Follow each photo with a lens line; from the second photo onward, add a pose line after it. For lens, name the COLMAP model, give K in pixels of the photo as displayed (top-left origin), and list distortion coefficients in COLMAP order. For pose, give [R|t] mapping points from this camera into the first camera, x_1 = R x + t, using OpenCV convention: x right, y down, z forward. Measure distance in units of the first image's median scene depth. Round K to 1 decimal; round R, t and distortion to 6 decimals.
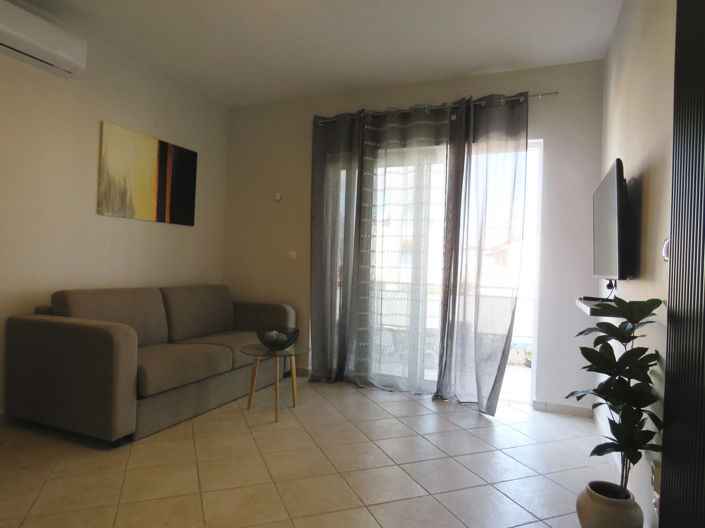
lens RADIAL K [[452.6, 0, 353.8], [0, 452.6, 261.6], [0, 0, 1]] dist [0.001907, -0.002400]
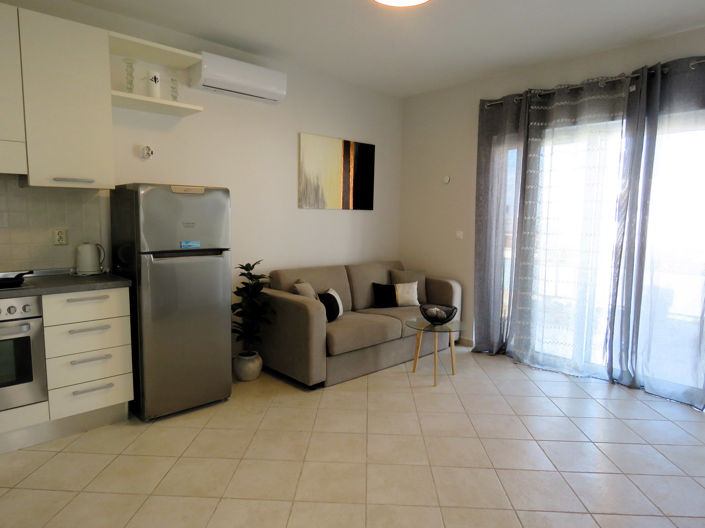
lens RADIAL K [[452.6, 0, 354.9], [0, 452.6, 262.8], [0, 0, 1]] dist [0.001907, -0.002400]
pose [[0.915287, 0.023242, -0.402132, 0.085789], [0.015768, 0.995501, 0.093425, -0.063305], [0.402494, -0.091851, 0.910803, -0.099288]]
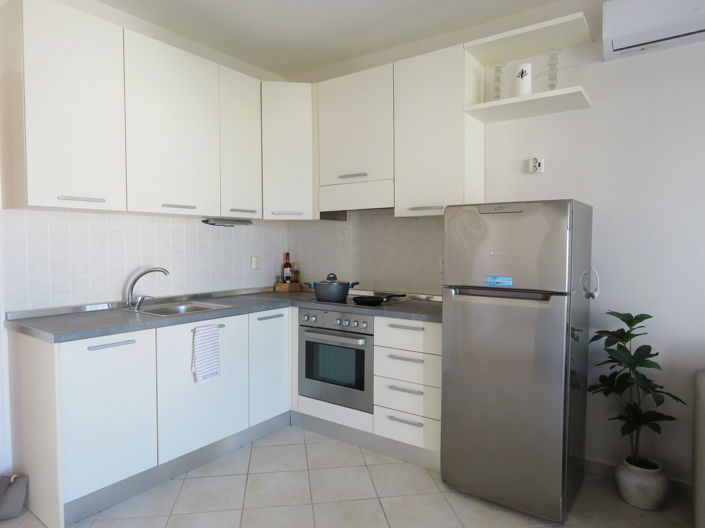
lens RADIAL K [[452.6, 0, 353.4], [0, 452.6, 262.9], [0, 0, 1]] dist [0.001907, -0.002400]
pose [[-0.221559, 0.011889, -0.975074, 0.116297], [-0.005453, 0.999895, 0.013430, -0.055971], [0.975132, 0.008293, -0.221471, 0.448862]]
